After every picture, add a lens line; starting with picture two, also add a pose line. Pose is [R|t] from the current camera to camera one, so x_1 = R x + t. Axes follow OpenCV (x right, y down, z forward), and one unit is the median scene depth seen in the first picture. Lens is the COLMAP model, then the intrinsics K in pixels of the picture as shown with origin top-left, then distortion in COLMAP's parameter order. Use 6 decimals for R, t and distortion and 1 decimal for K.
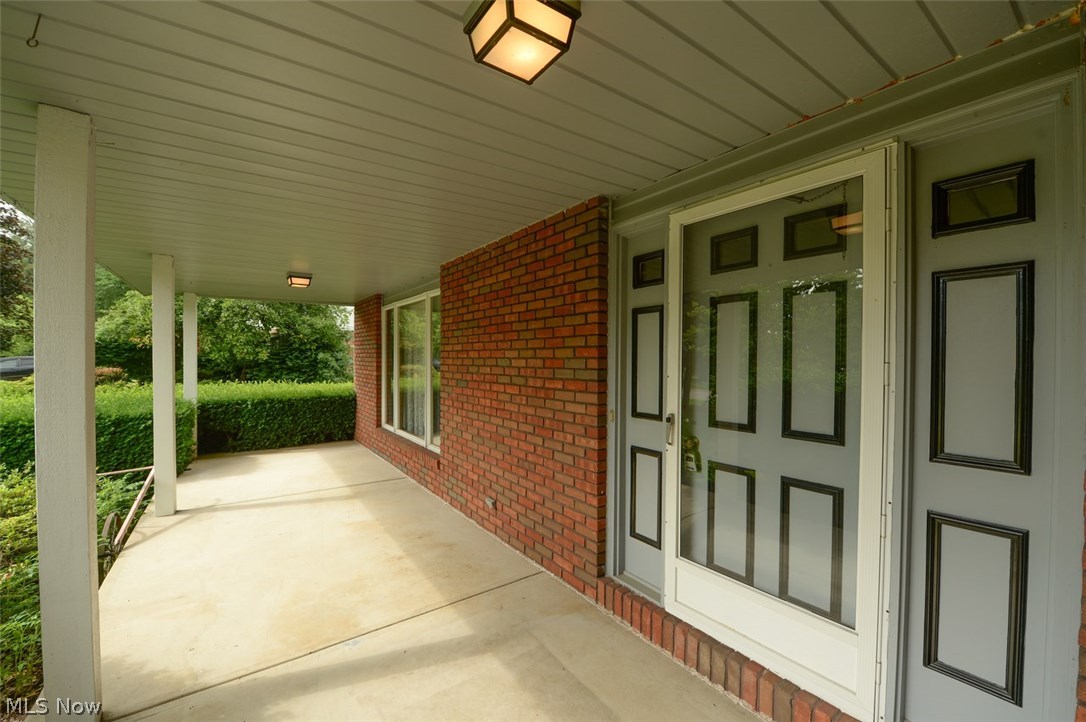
lens RADIAL K [[433.7, 0, 539.9], [0, 433.7, 359.9], [0, 0, 1]] dist [-0.026112, -0.000085]
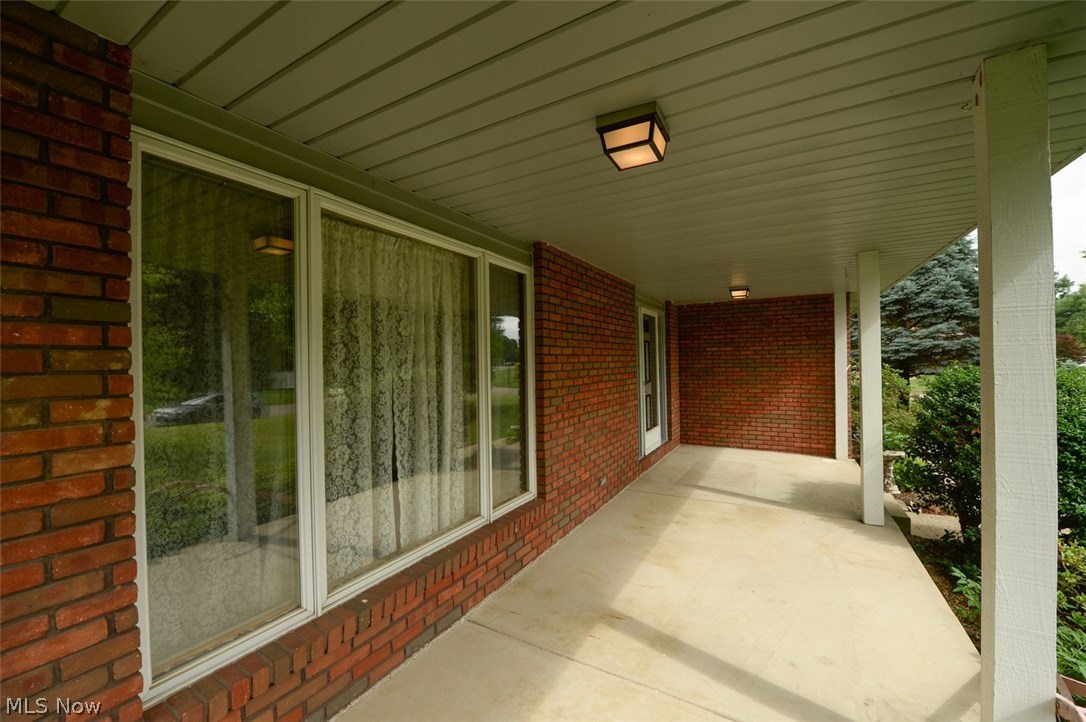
lens RADIAL K [[433.7, 0, 539.9], [0, 433.7, 359.9], [0, 0, 1]] dist [-0.026112, -0.000085]
pose [[-0.420851, 0.004734, 0.907117, -1.582717], [0.019249, 0.999808, 0.003713, -0.025057], [-0.906925, 0.019024, -0.420862, 2.302838]]
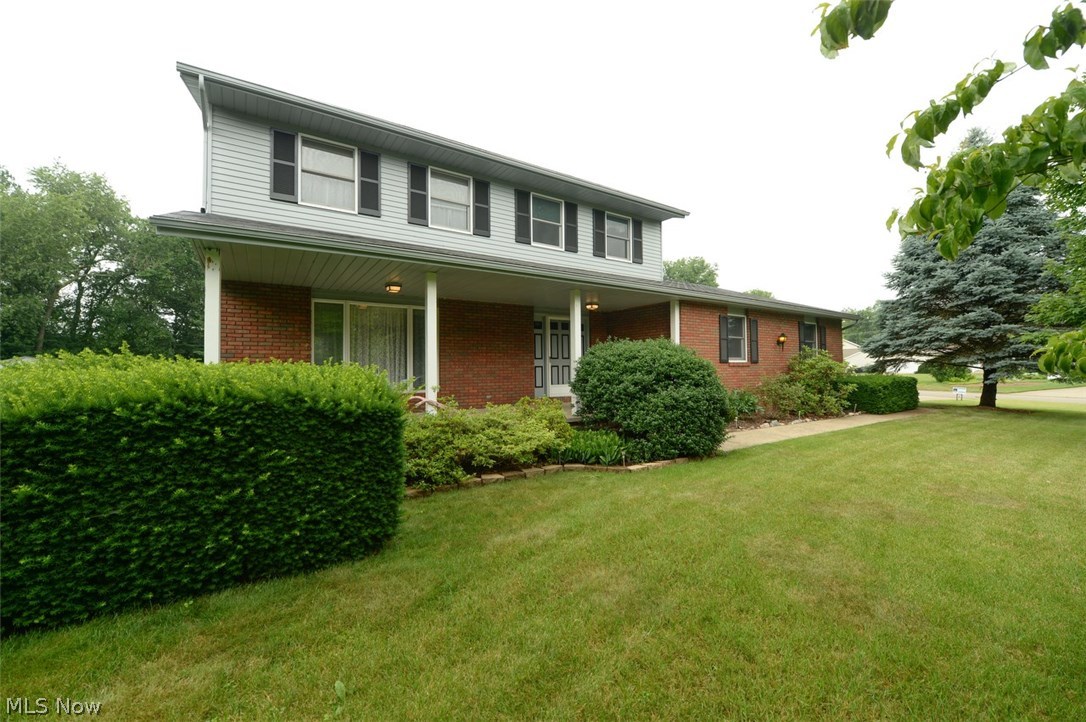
lens RADIAL K [[433.7, 0, 539.9], [0, 433.7, 359.9], [0, 0, 1]] dist [-0.026112, -0.000085]
pose [[0.039116, 0.015108, 0.999120, -3.952317], [0.015332, 0.999759, -0.015718, 0.201823], [-0.999117, 0.015933, 0.038875, 0.773822]]
